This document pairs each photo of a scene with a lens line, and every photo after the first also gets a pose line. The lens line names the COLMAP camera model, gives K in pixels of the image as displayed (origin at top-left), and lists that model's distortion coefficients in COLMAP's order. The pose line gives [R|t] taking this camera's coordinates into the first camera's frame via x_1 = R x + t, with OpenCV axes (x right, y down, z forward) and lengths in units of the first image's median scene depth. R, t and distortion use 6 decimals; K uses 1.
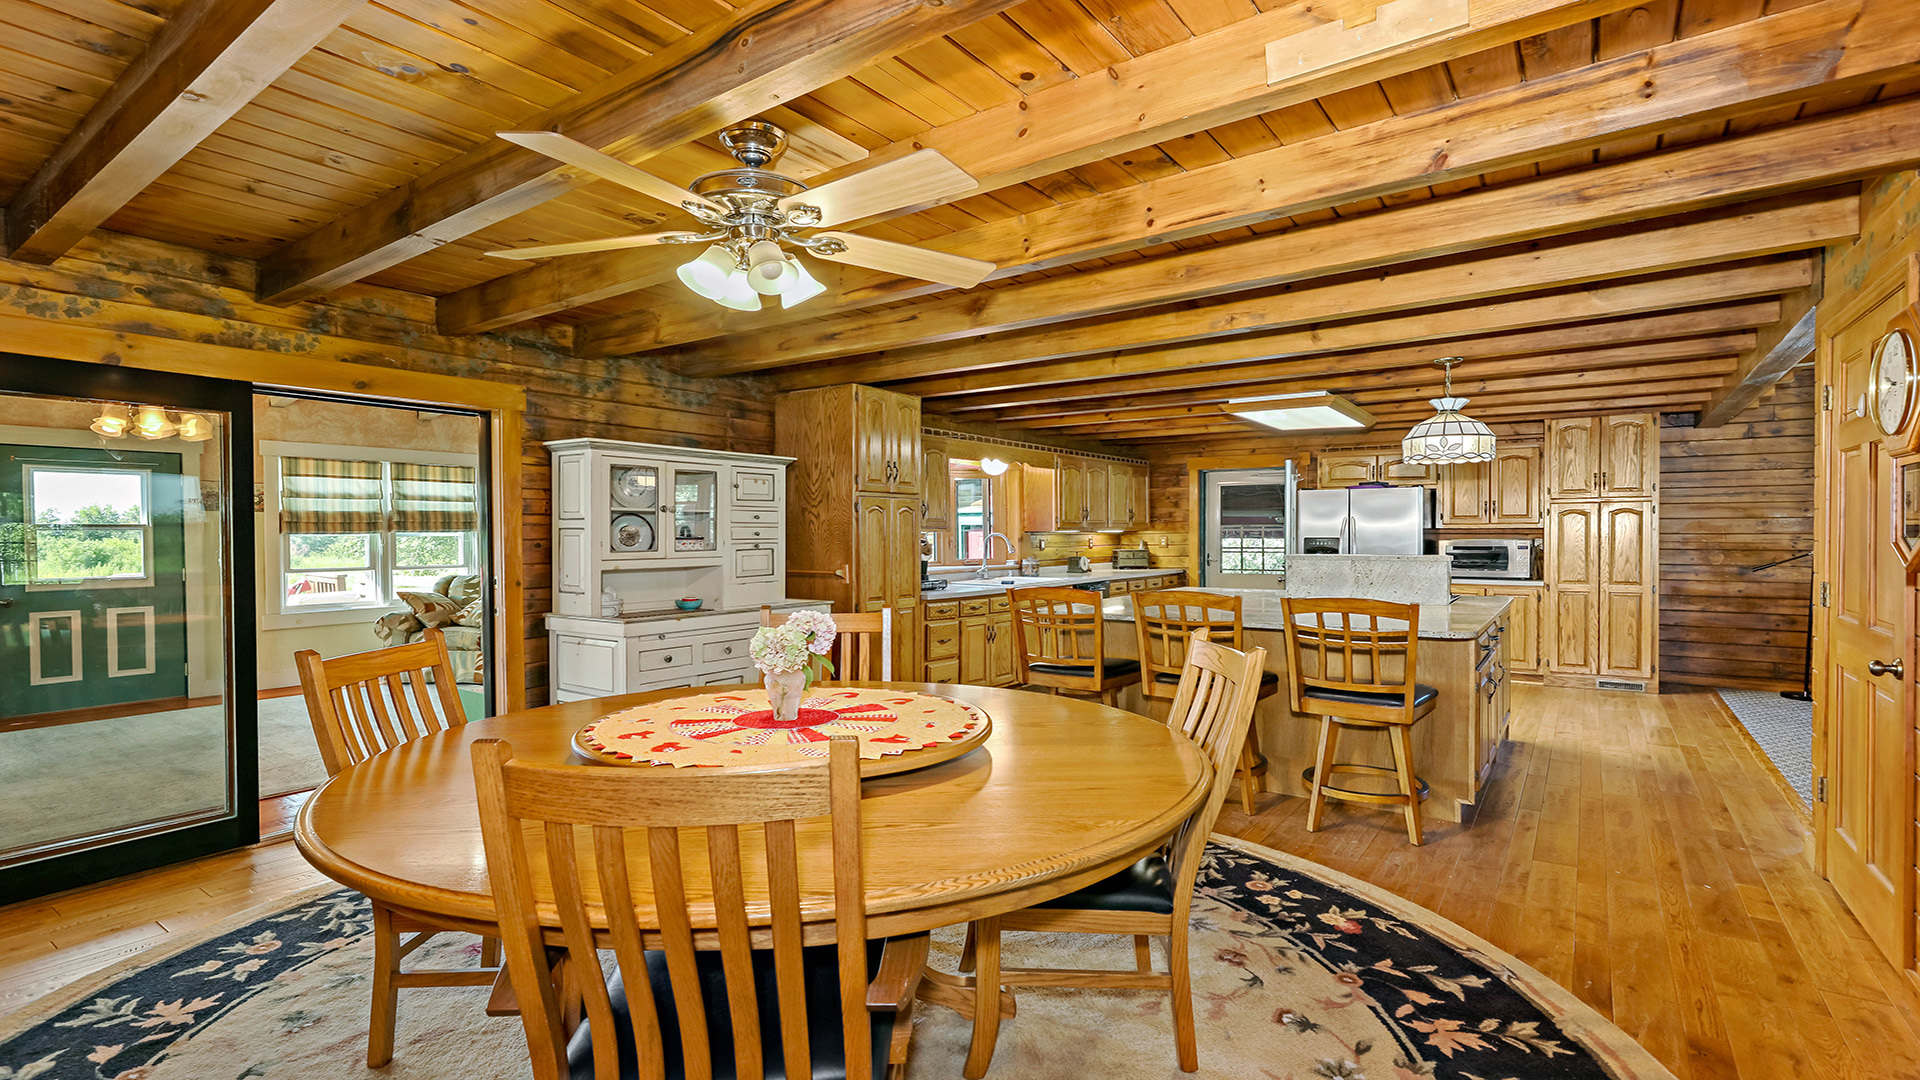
lens RADIAL K [[887.1, 0, 960.0], [0, 887.1, 540.0], [0, 0, 1]] dist [-0.002828, 0.001908]
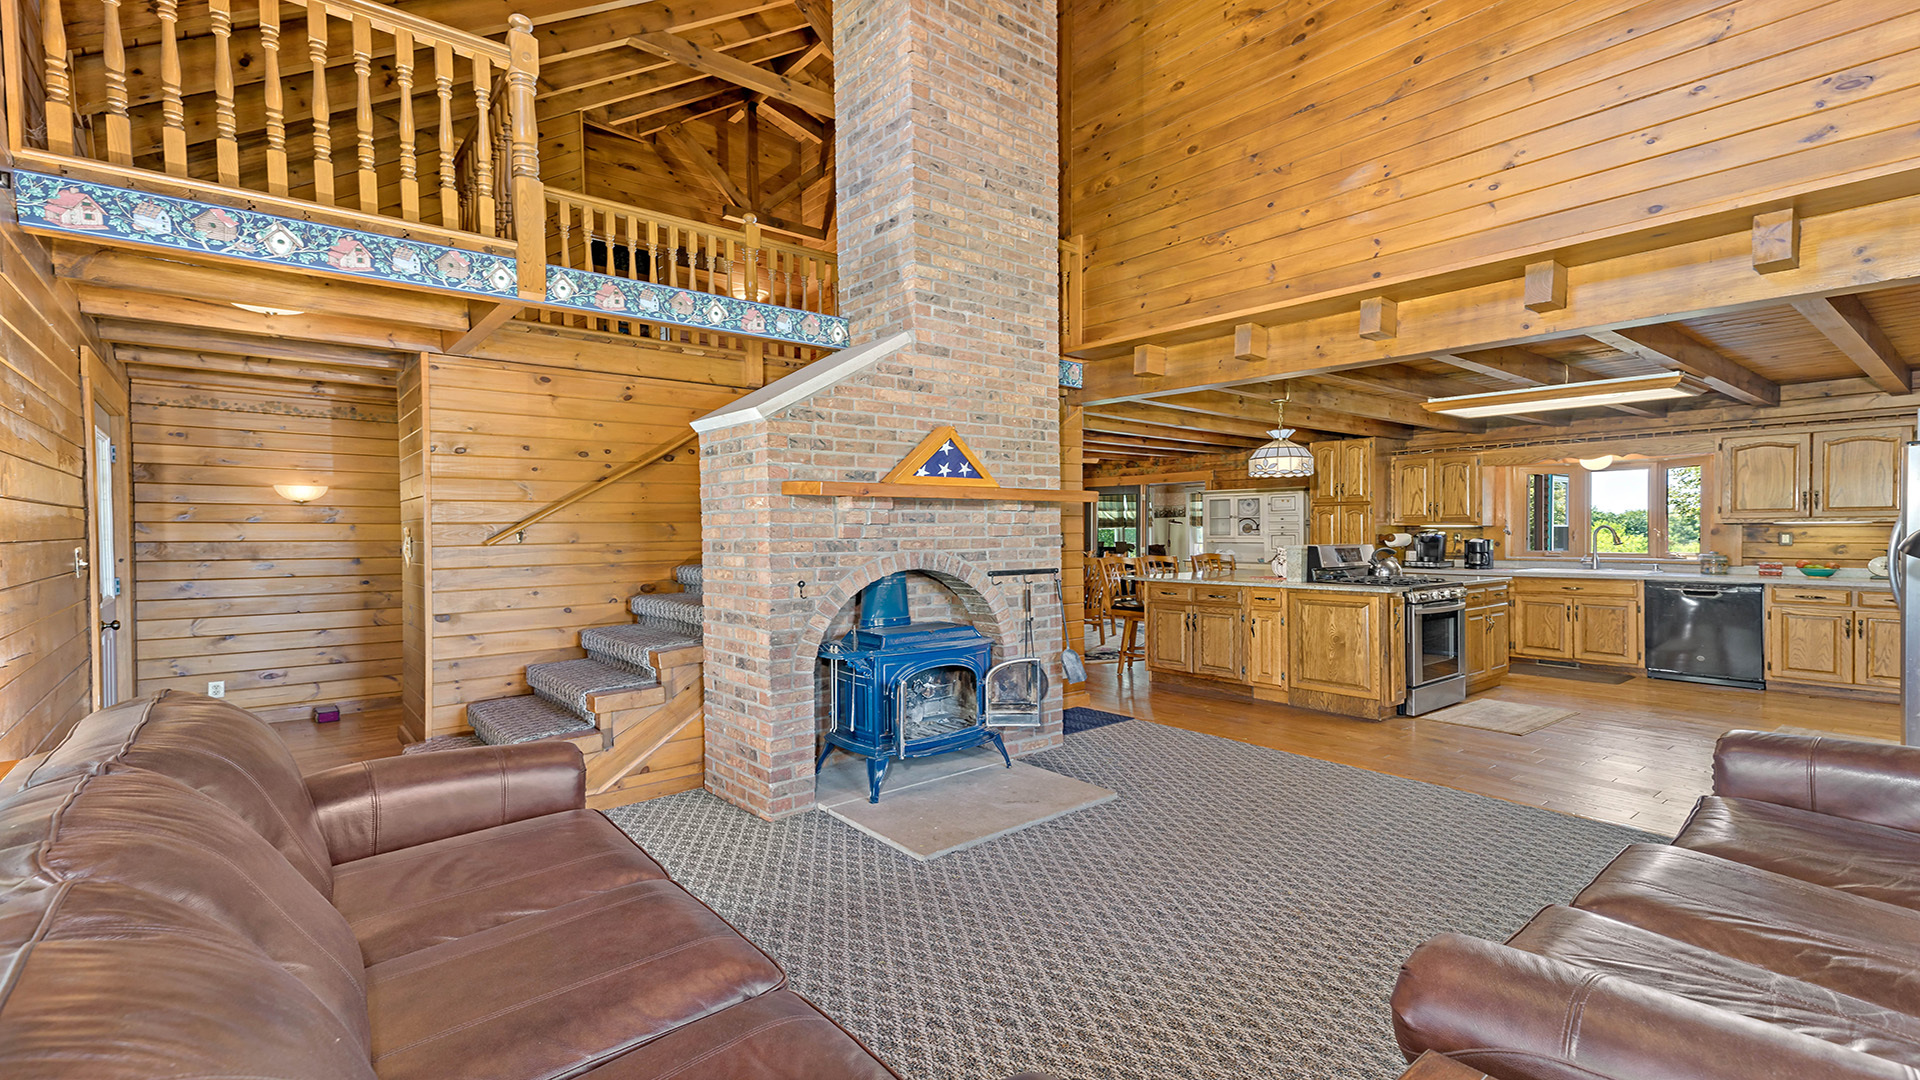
lens RADIAL K [[856.8, 0, 969.7], [0, 856.8, 536.5], [0, 0, 1]] dist [0.031016, -0.000124]
pose [[-0.239935, 0.009339, -0.970744, 1.496454], [-0.002112, 0.999946, 0.010142, -0.004927], [0.970787, 0.004484, -0.239903, 0.669935]]
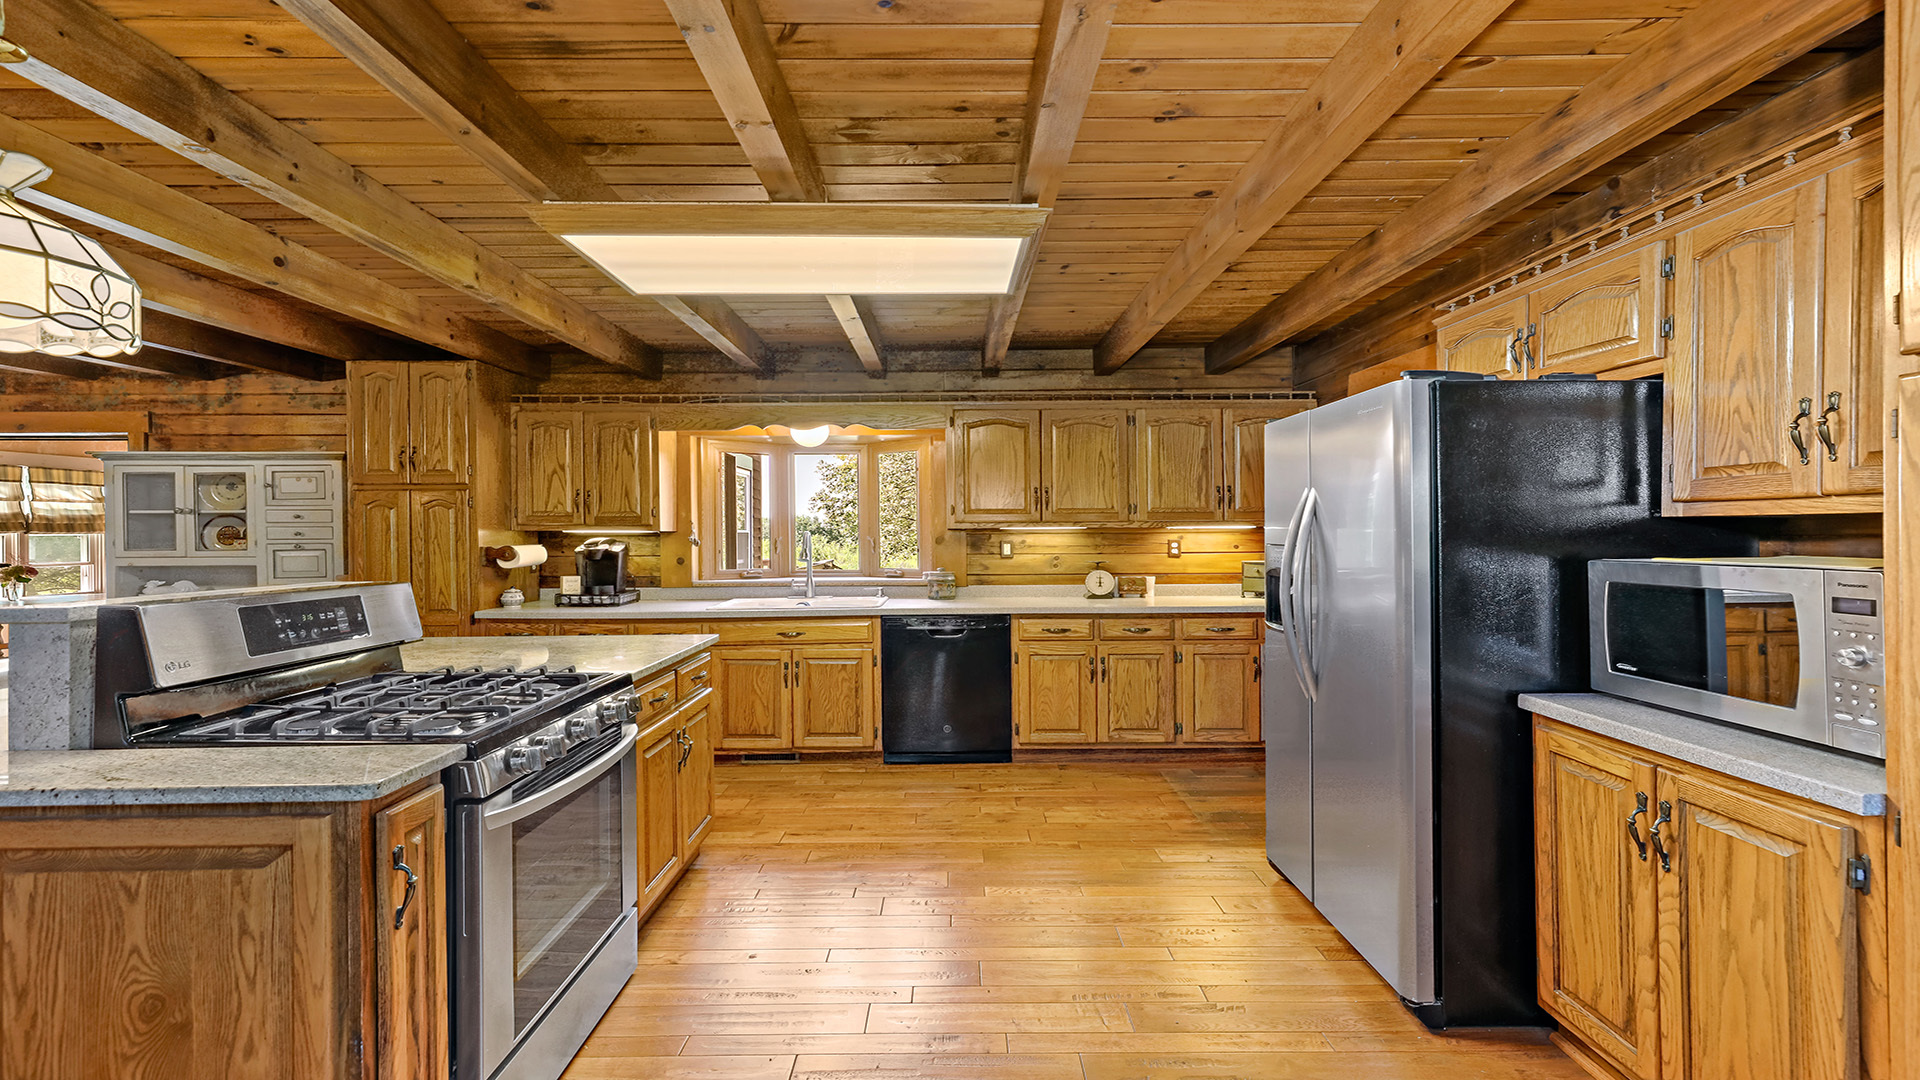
lens RADIAL K [[887.1, 0, 960.0], [0, 887.1, 540.0], [0, 0, 1]] dist [-0.002828, 0.001908]
pose [[0.587622, 0.011591, -0.809053, 0.827076], [-0.003571, 0.999925, 0.011732, -0.012265], [0.809128, -0.004005, 0.587619, 0.862778]]
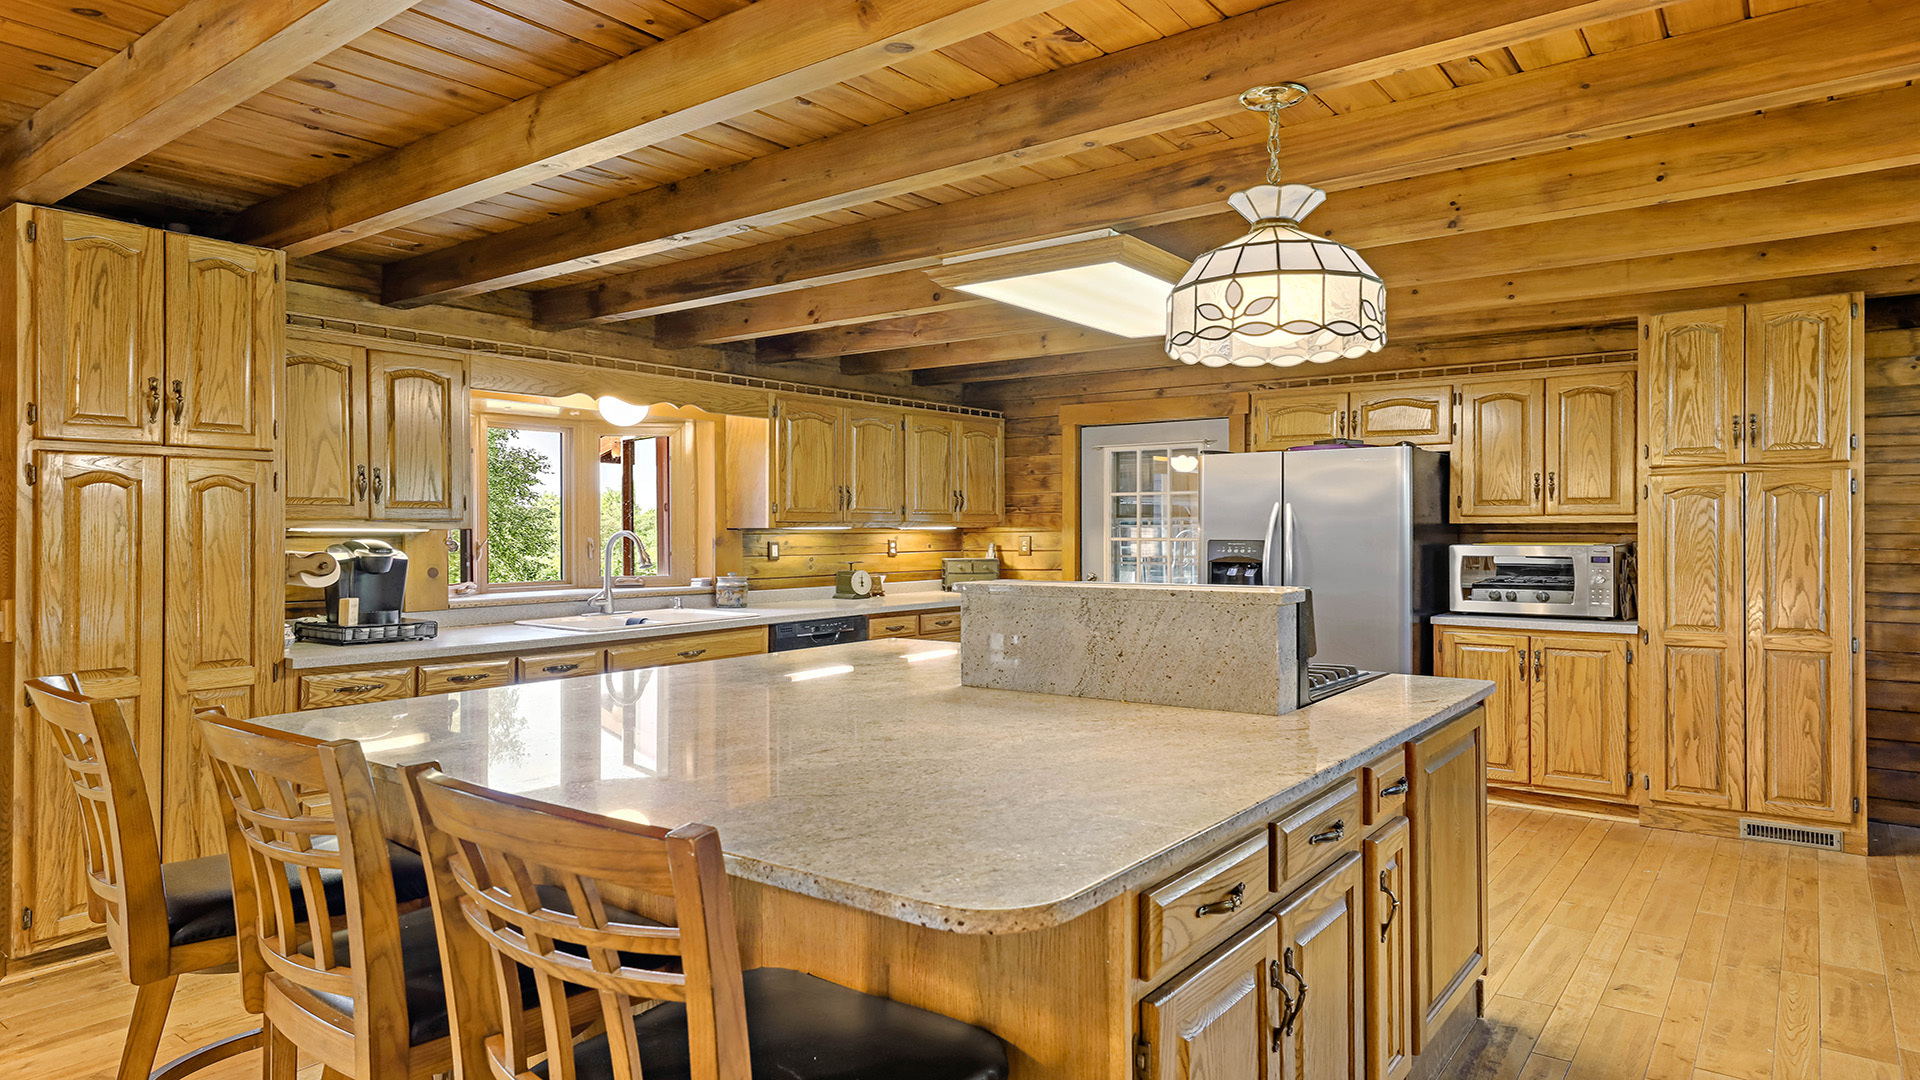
lens RADIAL K [[1114.2, 0, 947.6], [0, 1114.2, 528.5], [0, 0, 1]] dist [-0.000872, 0.012469]
pose [[0.999272, 0.001163, -0.038131, 0.333719], [-0.001494, 0.999961, -0.008655, -0.004734], [0.038119, 0.008706, 0.999235, 0.393842]]
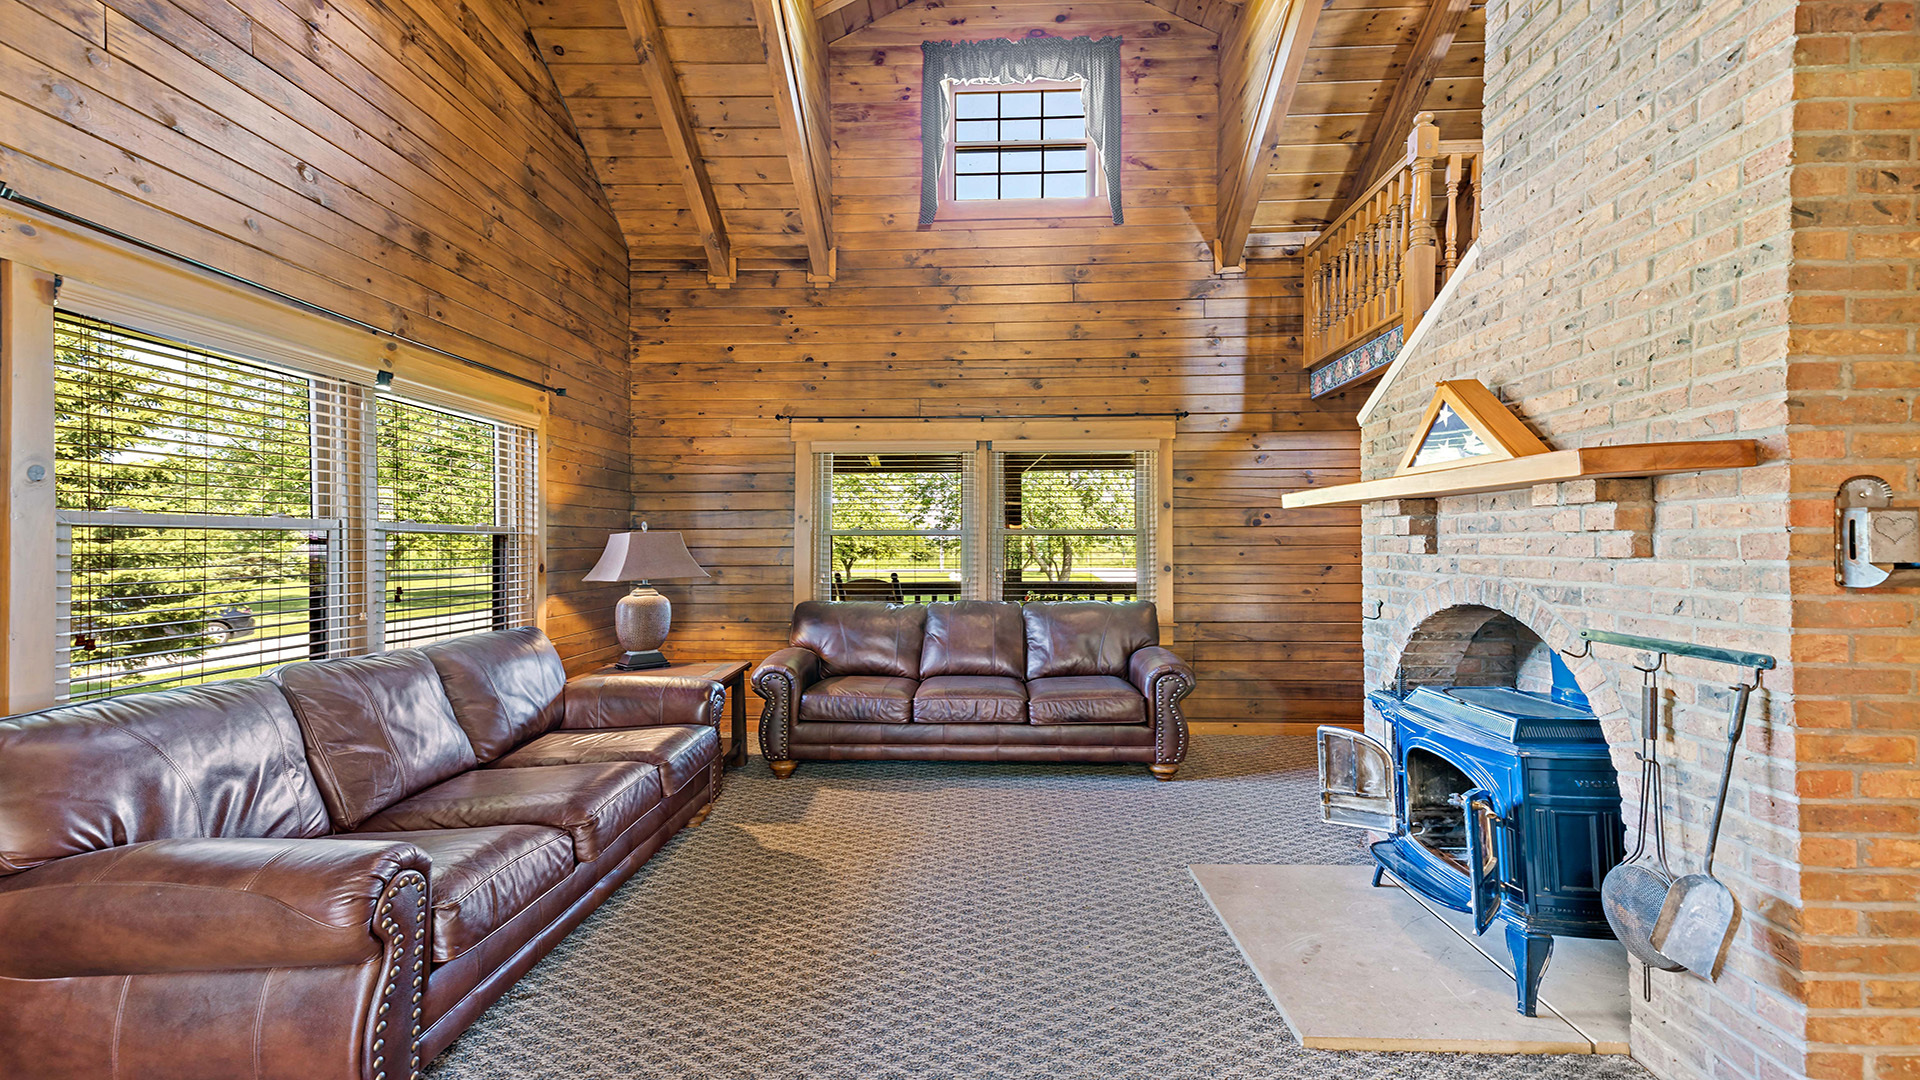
lens RADIAL K [[848.7, 0, 960.0], [0, 848.7, 540.0], [0, 0, 1]] dist [0.058220, -0.014630]
pose [[-0.557700, 0.012208, 0.829953, 0.663610], [0.021742, 0.999764, -0.000096, -0.010651], [-0.829758, 0.017991, -0.557834, 0.921901]]
